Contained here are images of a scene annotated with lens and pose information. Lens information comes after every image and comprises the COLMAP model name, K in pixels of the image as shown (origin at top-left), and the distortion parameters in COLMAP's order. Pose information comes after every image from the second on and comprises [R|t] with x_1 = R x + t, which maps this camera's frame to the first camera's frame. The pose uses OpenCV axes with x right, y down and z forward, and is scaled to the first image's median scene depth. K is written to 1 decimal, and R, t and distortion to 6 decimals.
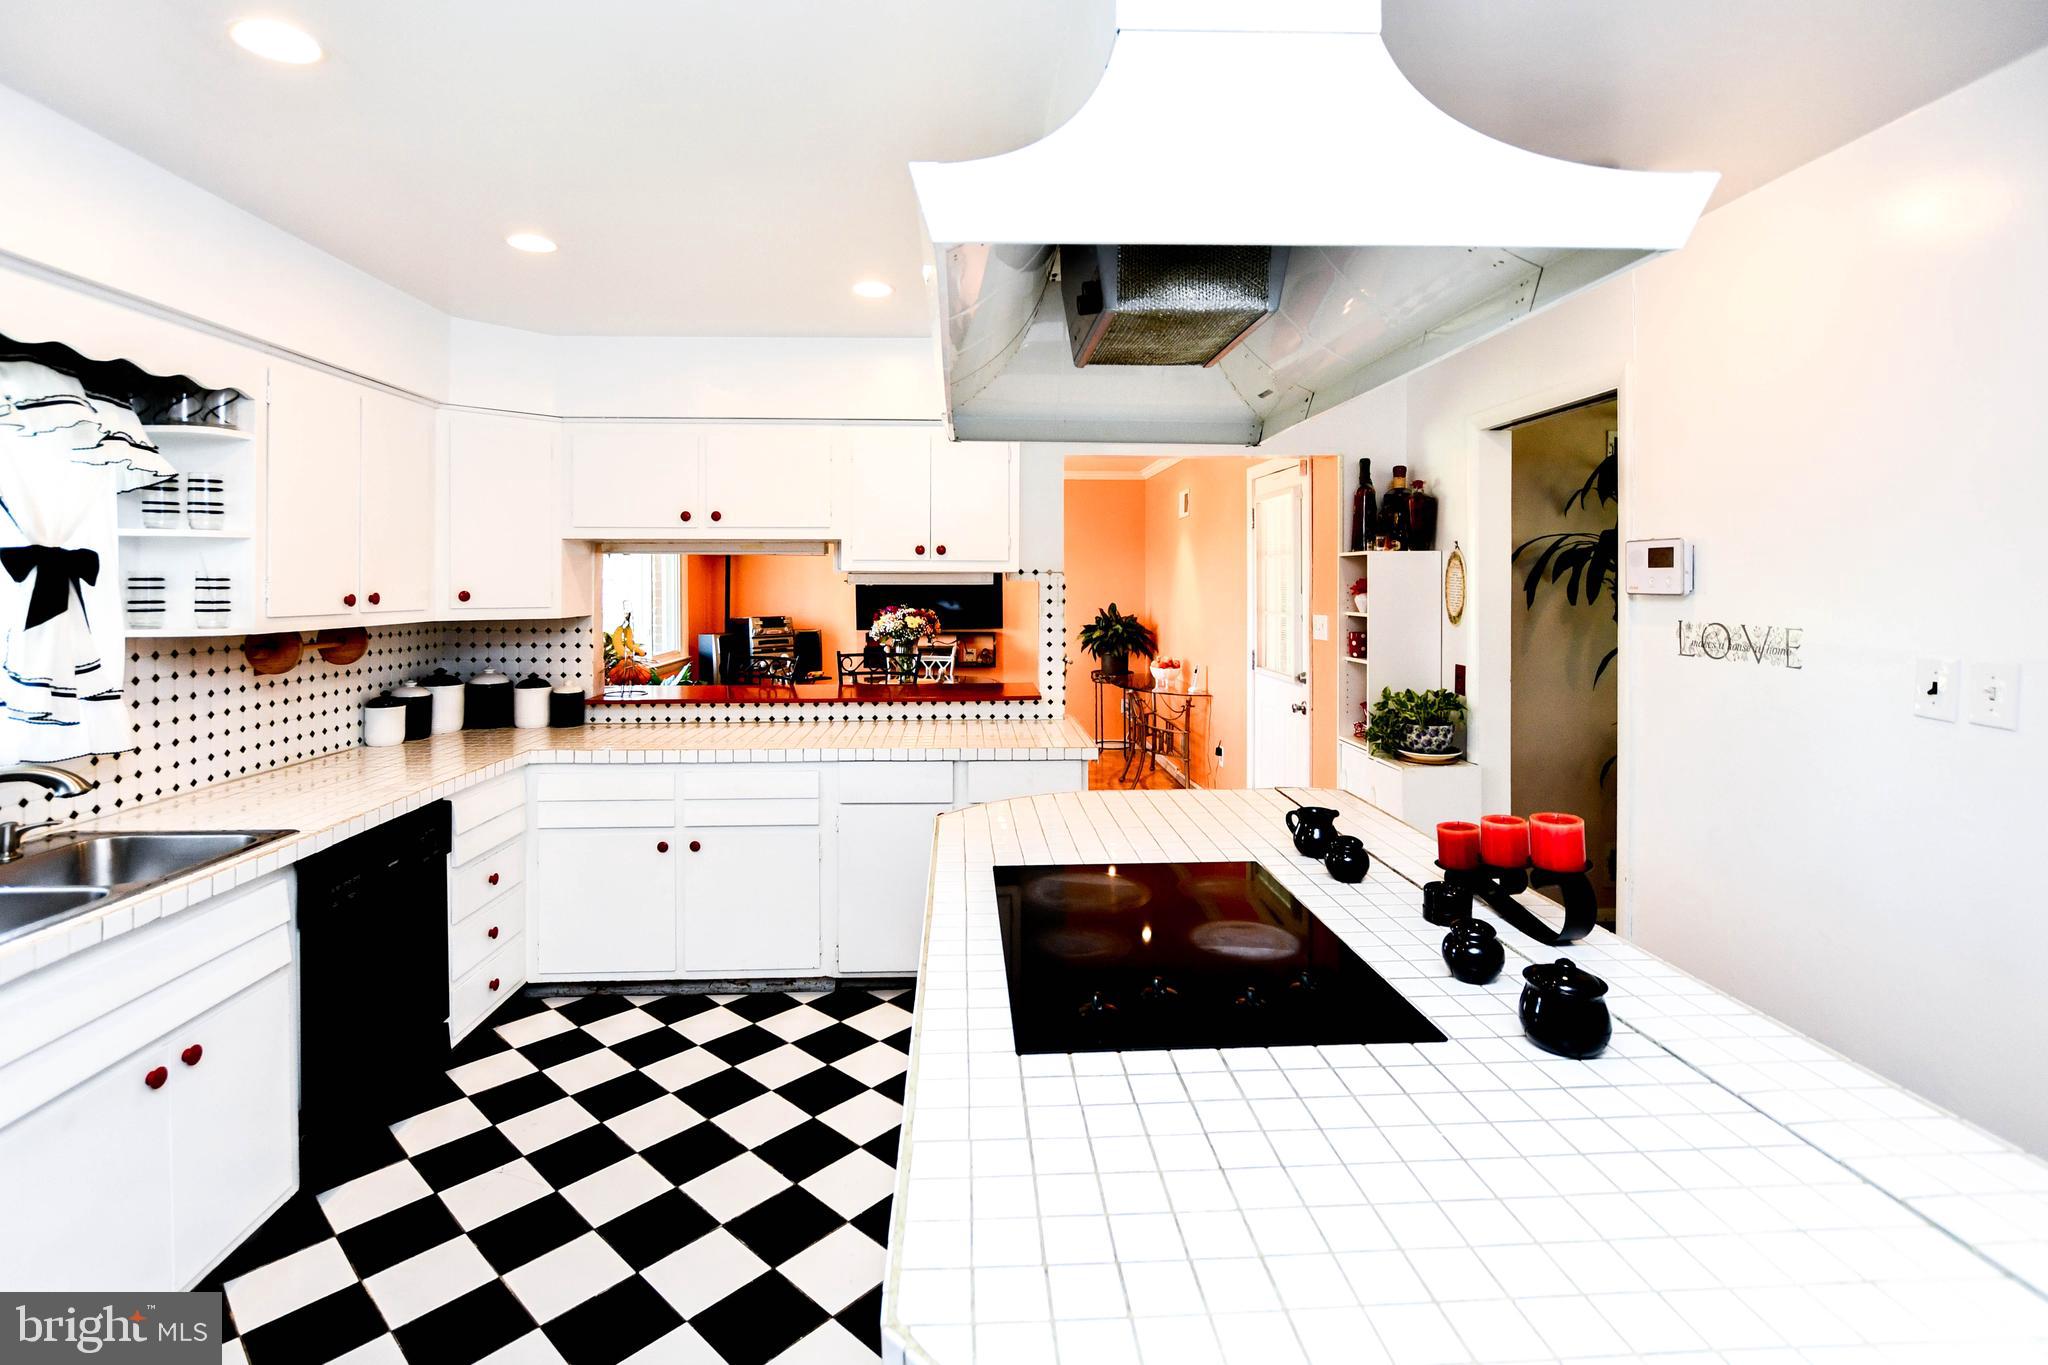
lens RADIAL K [[947.7, 0, 1011.7], [0, 947.7, 559.9], [0, 0, 1]] dist [-0.000941, -0.000389]
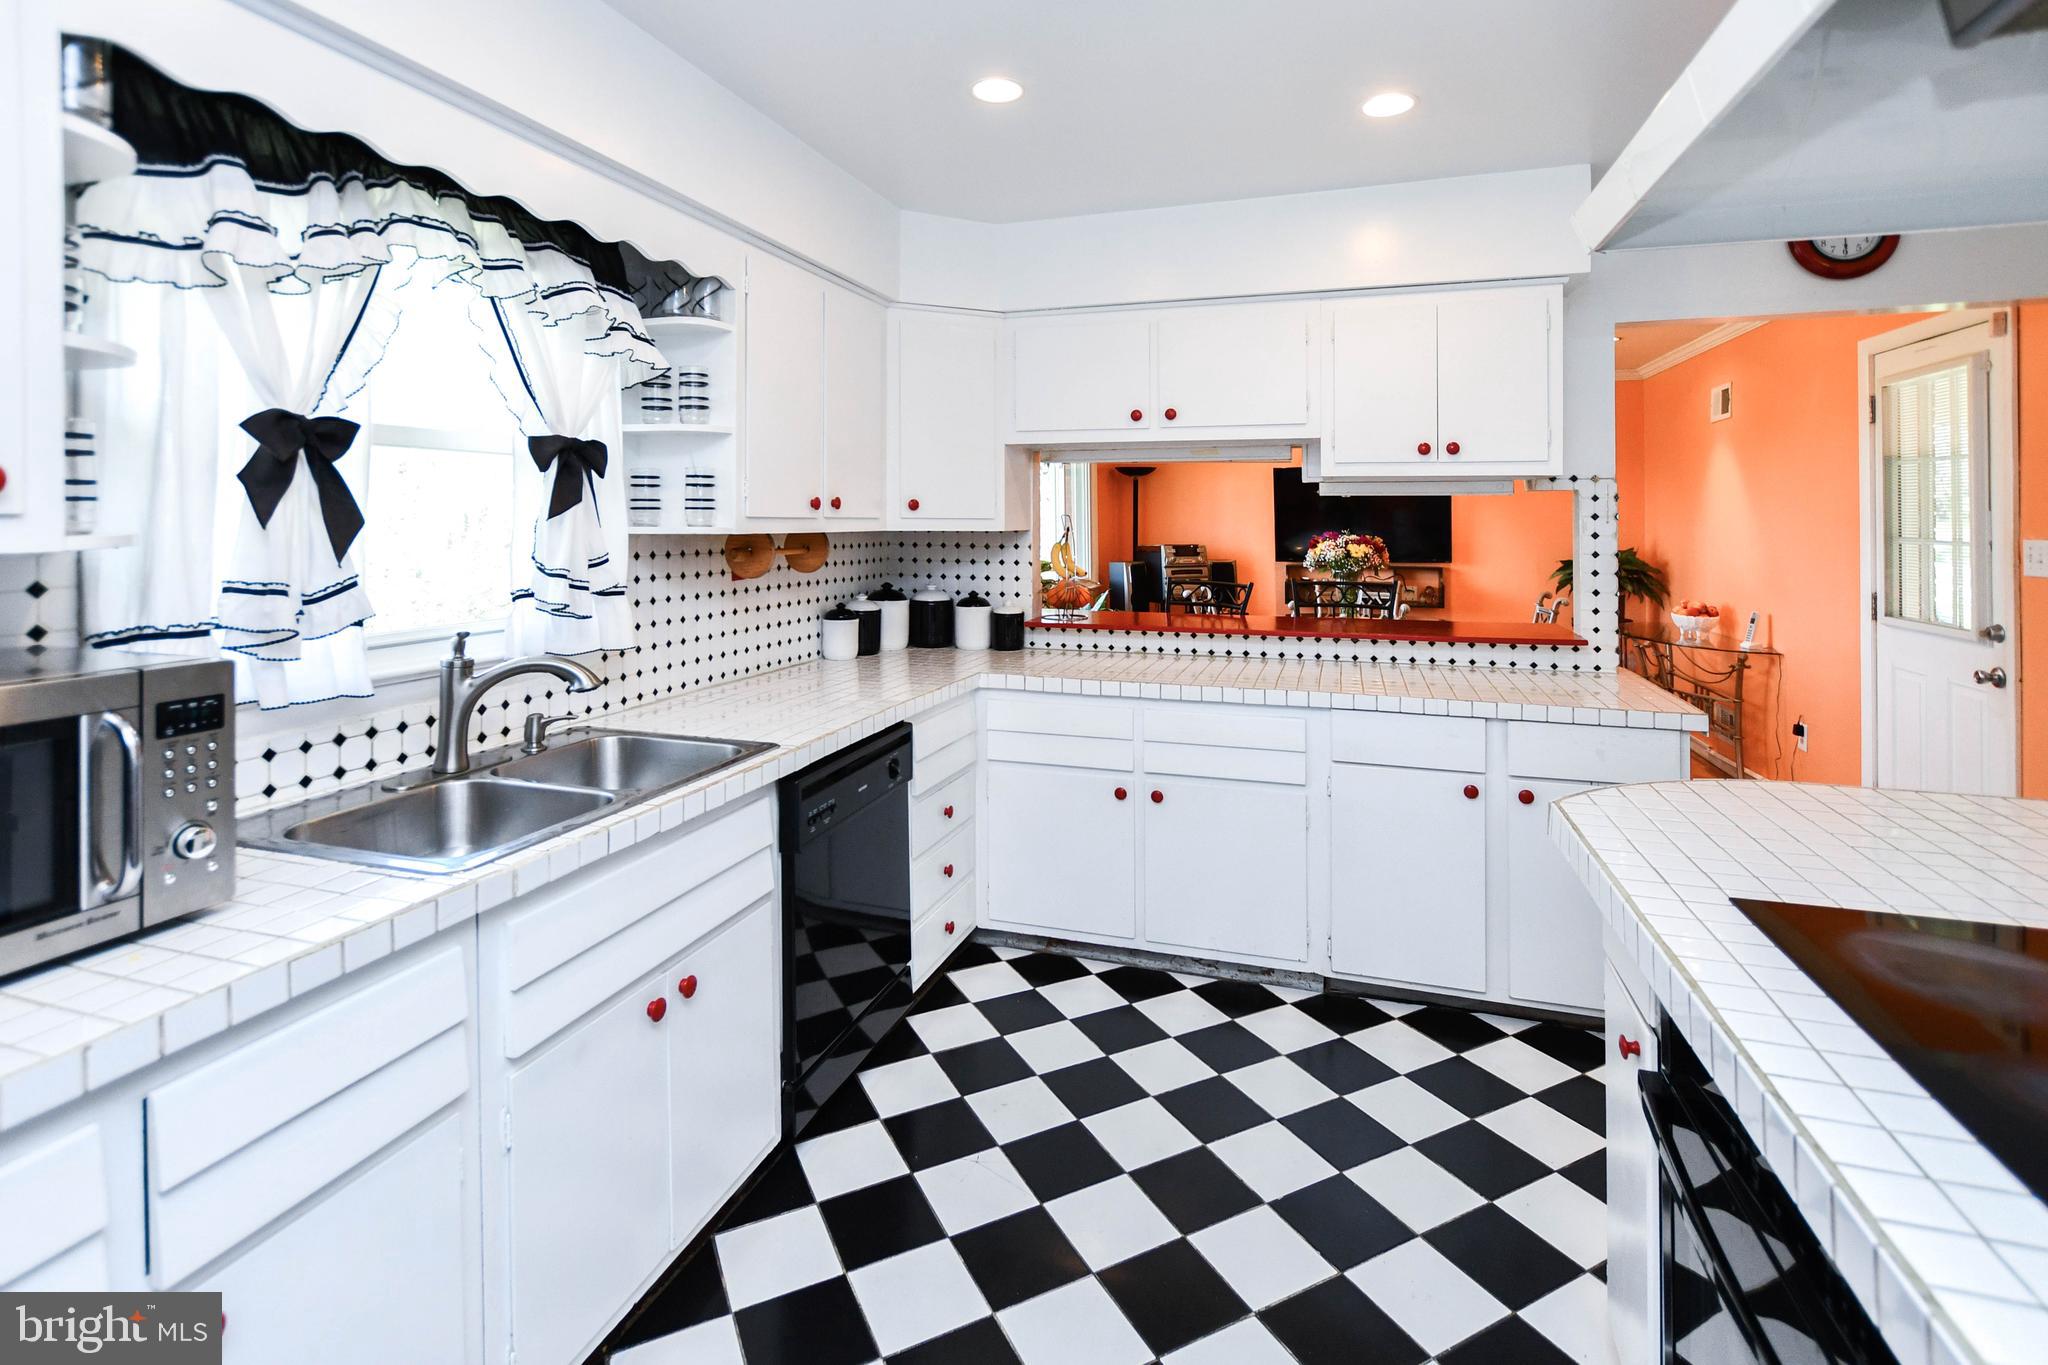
lens RADIAL K [[969.6, 0, 1031.4], [0, 969.6, 495.1], [0, 0, 1]] dist [-0.003762, -0.000491]
pose [[0.936435, -0.005578, -0.350797, -0.150447], [0.004283, 0.999981, -0.004466, 0.038312], [0.350815, 0.002680, 0.936441, 0.160664]]
